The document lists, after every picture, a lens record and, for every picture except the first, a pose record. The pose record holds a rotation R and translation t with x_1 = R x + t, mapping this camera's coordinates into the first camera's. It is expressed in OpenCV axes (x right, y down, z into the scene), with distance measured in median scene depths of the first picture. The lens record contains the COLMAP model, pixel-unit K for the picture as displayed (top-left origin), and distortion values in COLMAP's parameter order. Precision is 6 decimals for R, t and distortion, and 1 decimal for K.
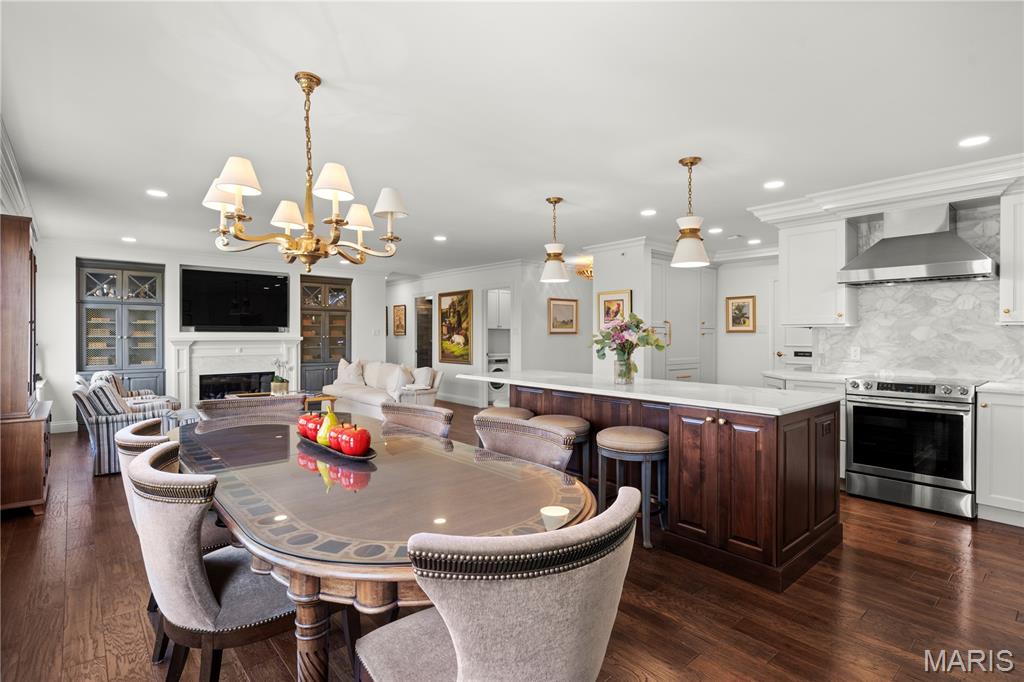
lens RADIAL K [[502.2, 0, 515.2], [0, 502.2, 335.5], [0, 0, 1]] dist [0.002079, -0.000065]
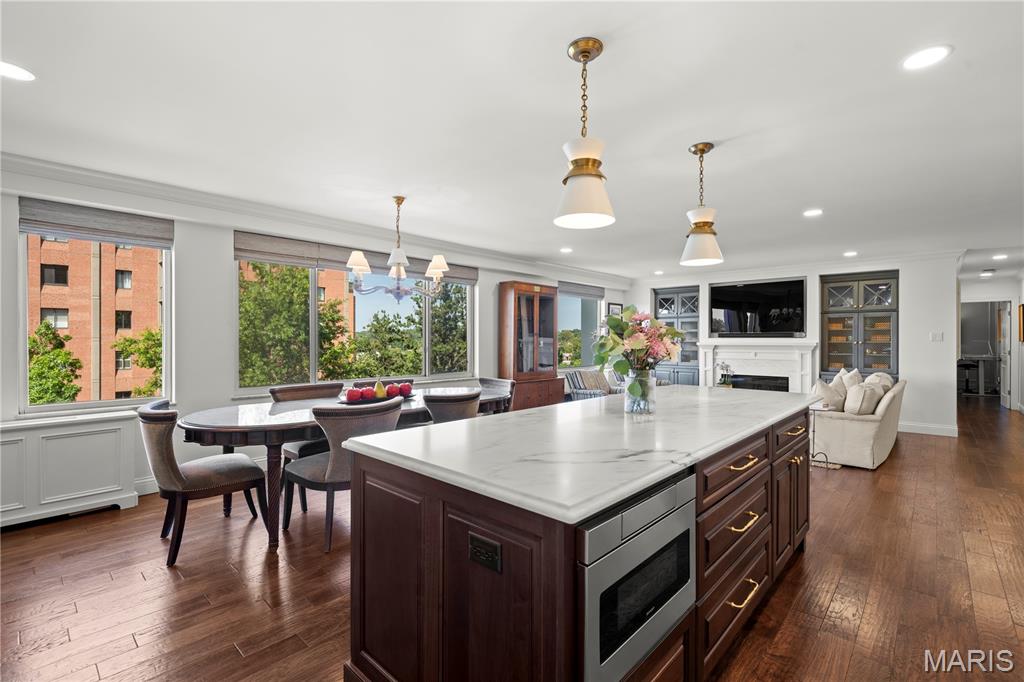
lens RADIAL K [[462.4, 0, 515.3], [0, 462.4, 339.6], [0, 0, 1]] dist [-0.000842, -0.000100]
pose [[0.105445, -0.000858, -0.994425, 0.471749], [-0.002590, 0.999996, -0.001137, -0.000395], [0.994422, 0.002696, 0.105442, 0.452436]]
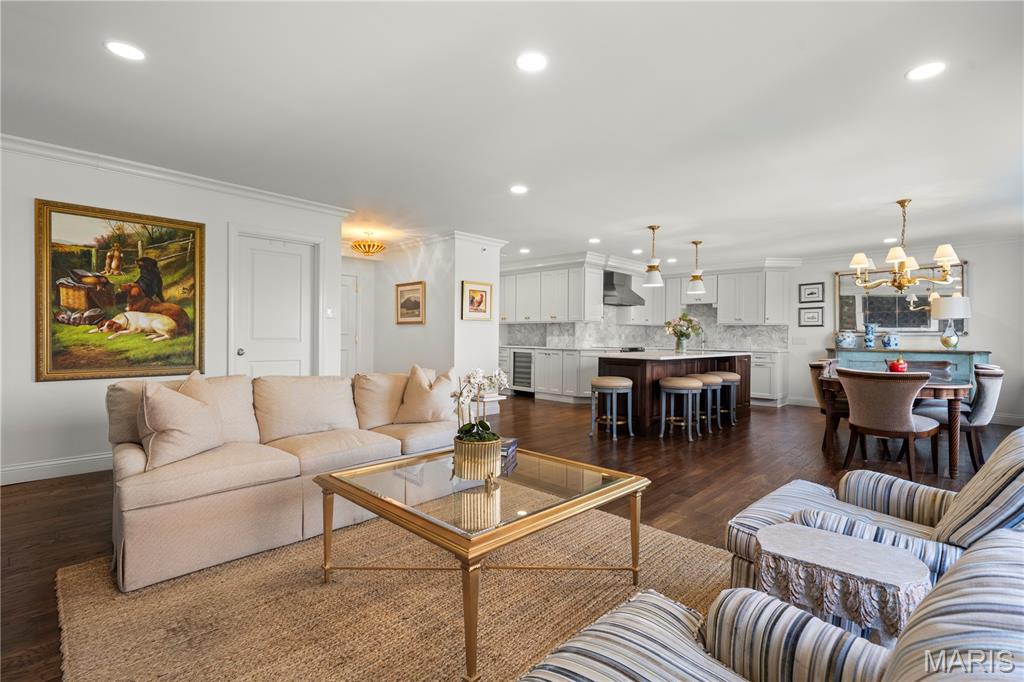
lens RADIAL K [[469.8, 0, 512.0], [0, 469.8, 341.0], [0, 0, 1]] dist [0.000246, 0.000163]
pose [[-0.081534, -0.013097, 0.996585, -0.798914], [-0.009512, 0.999878, 0.012362, 0.022903], [-0.996625, -0.008471, -0.081648, 1.004590]]
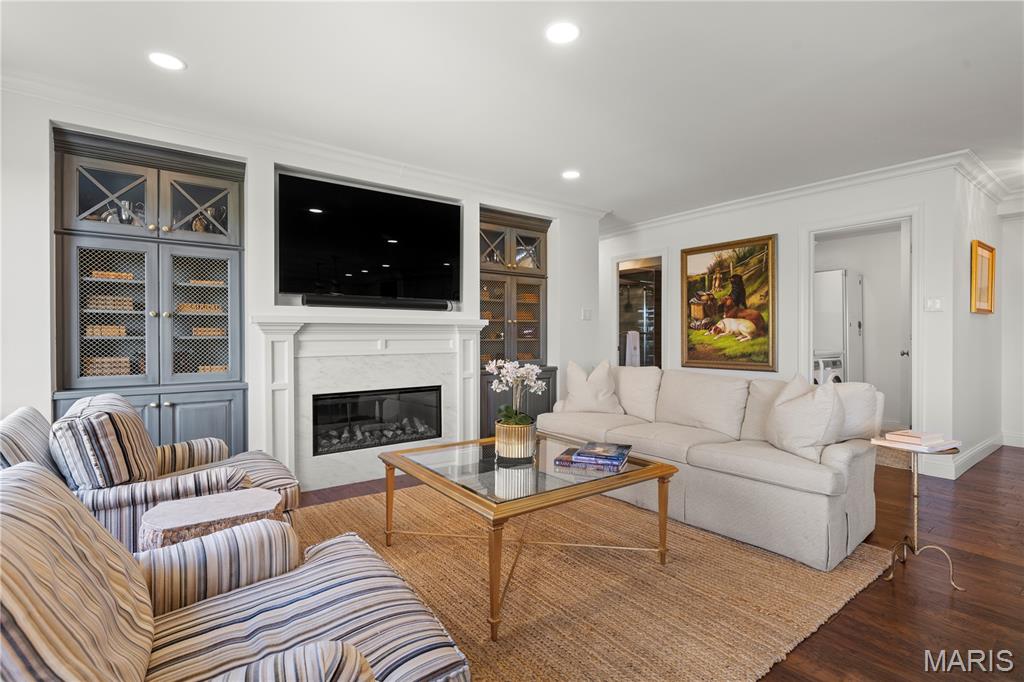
lens RADIAL K [[484.3, 0, 516.2], [0, 484.3, 338.3], [0, 0, 1]] dist [-0.000665, -0.000237]
pose [[0.997195, -0.001469, -0.074829, -0.452768], [0.001846, 0.999986, 0.004981, 0.025445], [0.074821, -0.005105, 0.997184, 0.625109]]
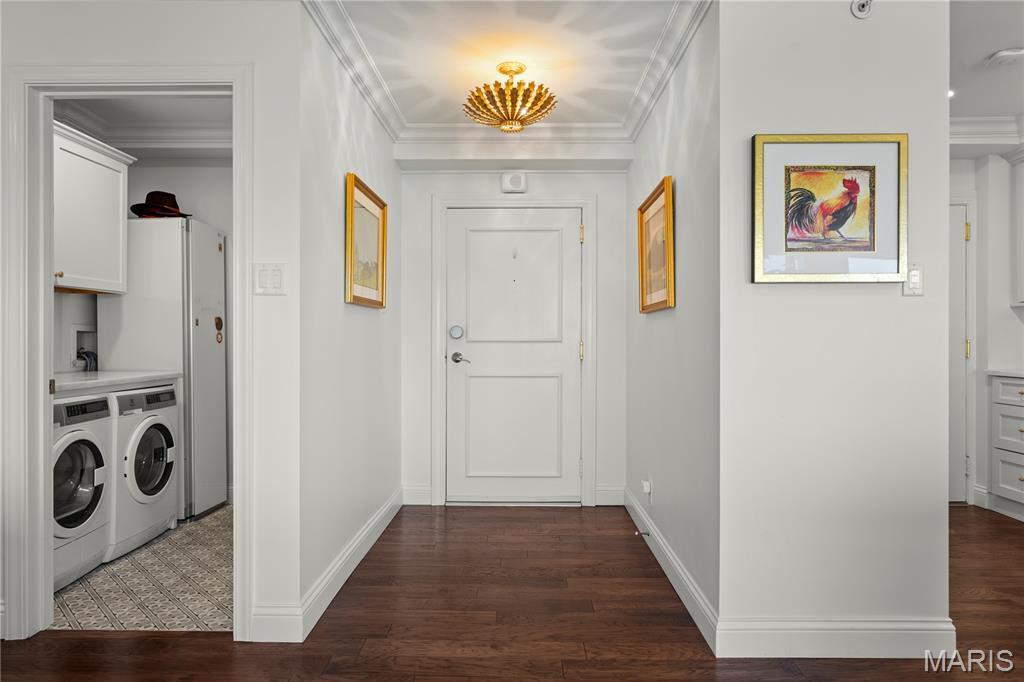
lens RADIAL K [[638.3, 0, 523.9], [0, 638.3, 339.6], [0, 0, 1]] dist [0.002074, 0.000587]
pose [[0.662638, -0.000810, 0.748939, -0.173502], [0.000408, 1.000000, 0.000720, 0.022646], [-0.748939, -0.000171, 0.662638, 0.891188]]
